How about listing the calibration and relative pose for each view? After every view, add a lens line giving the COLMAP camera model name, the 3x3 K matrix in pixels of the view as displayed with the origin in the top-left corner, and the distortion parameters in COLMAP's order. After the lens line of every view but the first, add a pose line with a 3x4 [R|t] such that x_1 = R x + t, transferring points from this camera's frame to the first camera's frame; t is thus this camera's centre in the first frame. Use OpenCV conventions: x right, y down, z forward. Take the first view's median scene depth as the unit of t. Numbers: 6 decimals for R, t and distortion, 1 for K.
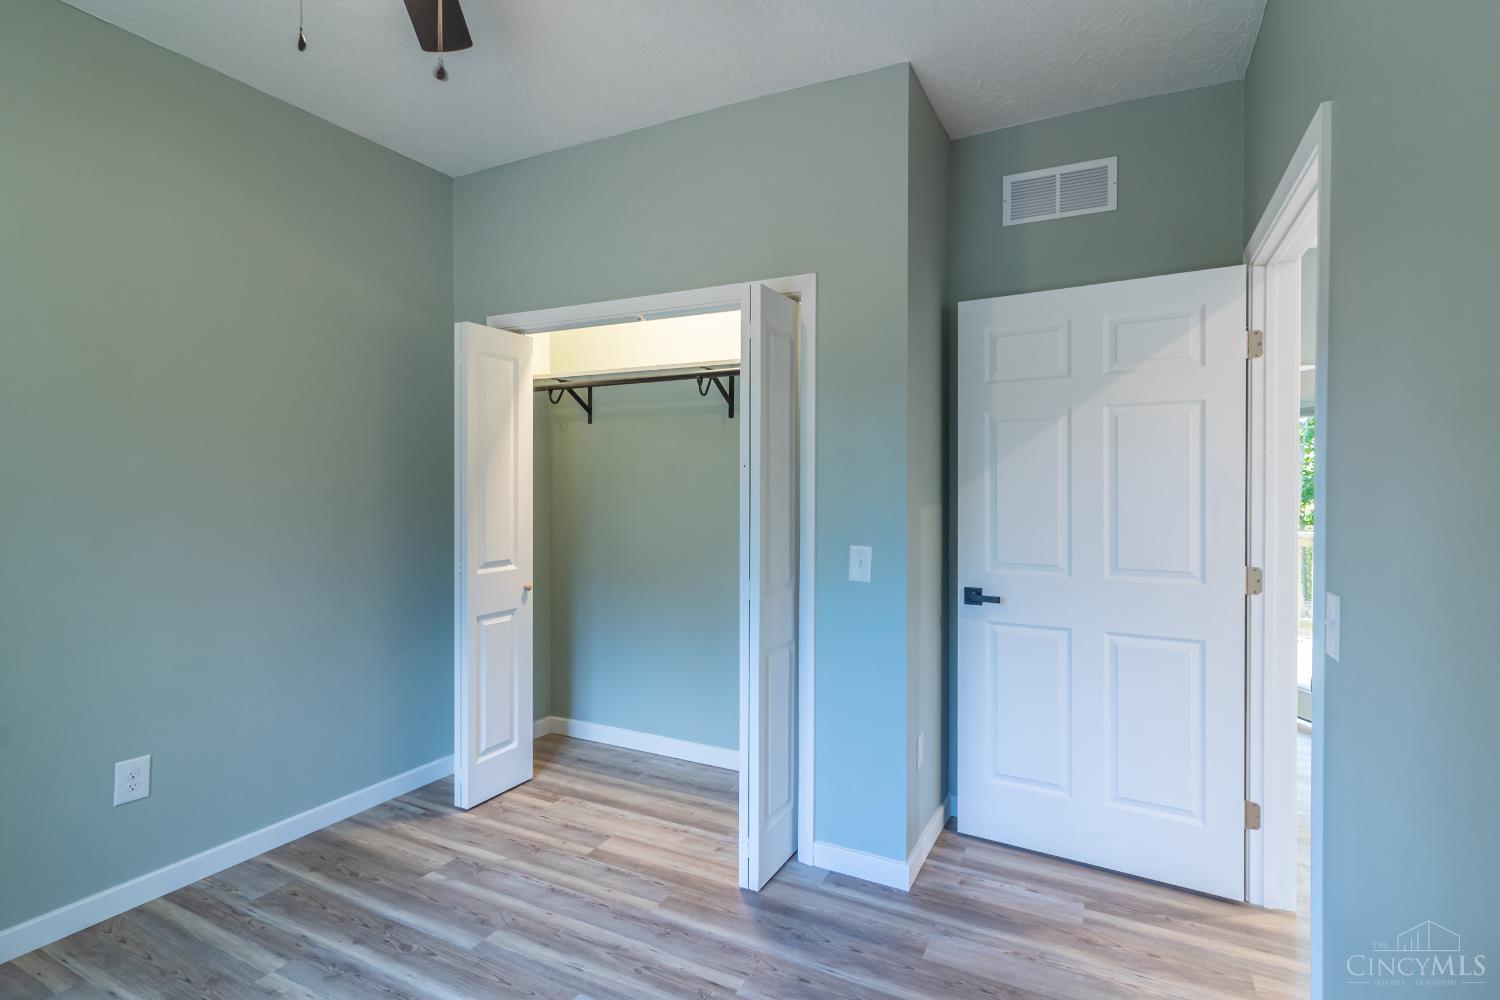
lens RADIAL K [[713.2, 0, 751.0], [0, 713.2, 492.8], [0, 0, 1]] dist [0.001533, -0.001913]
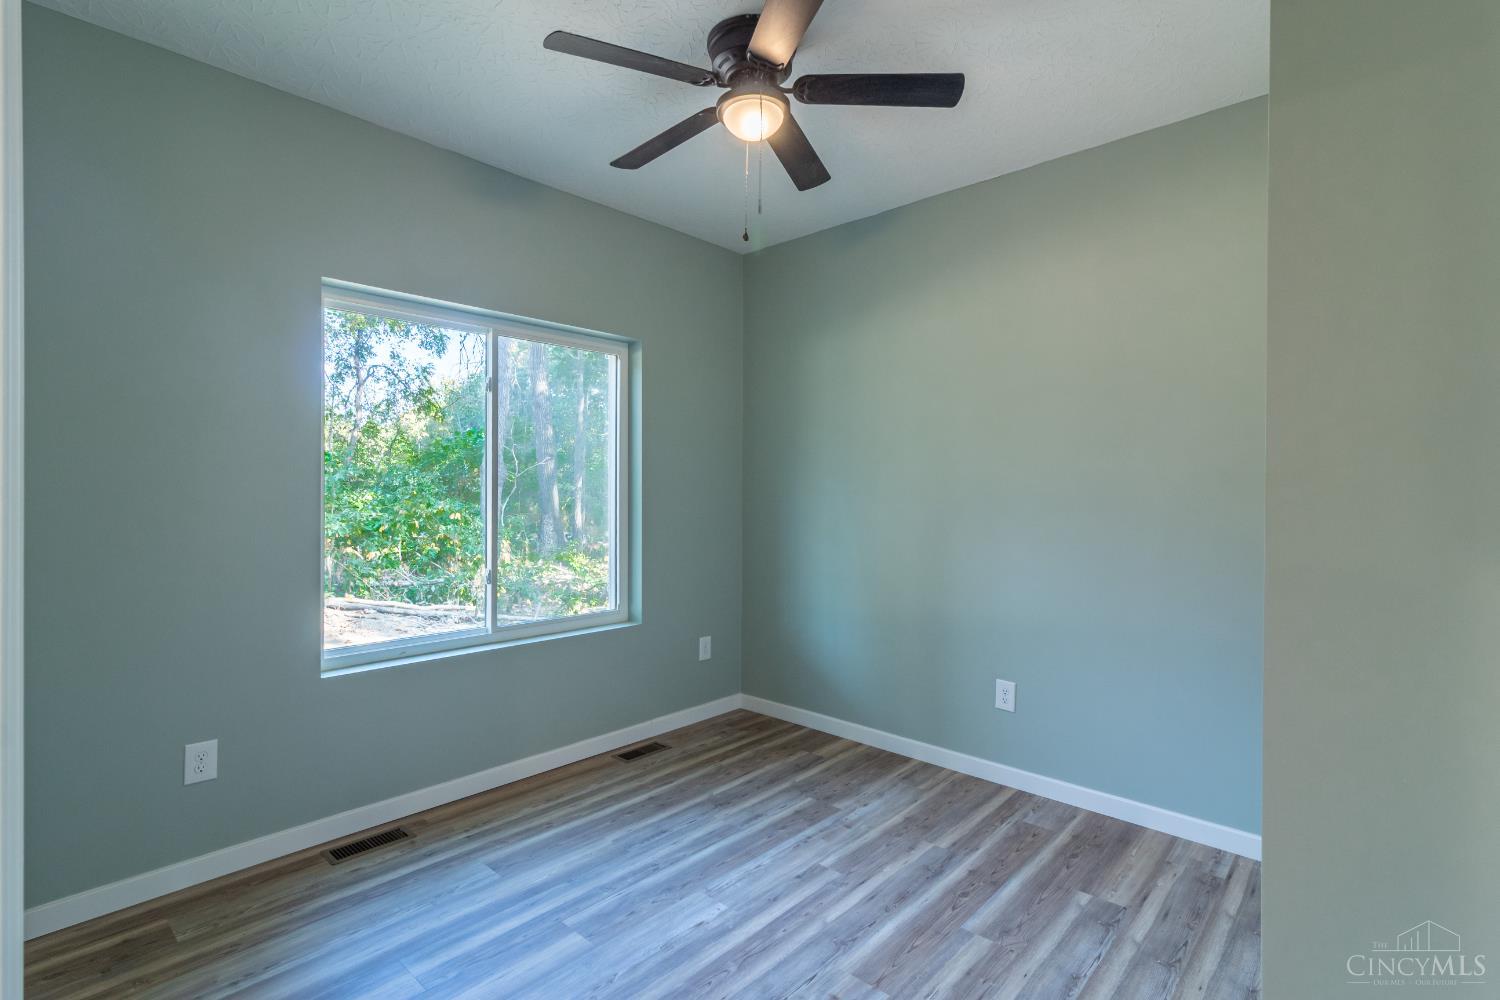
lens RADIAL K [[713.2, 0, 749.6], [0, 713.2, 495.4], [0, 0, 1]] dist [0.001533, -0.001913]
pose [[-0.265393, 0.006891, -0.964116, 0.641847], [-0.013400, 0.999852, 0.010835, -0.003855], [0.964047, 0.015795, -0.265261, 0.888521]]
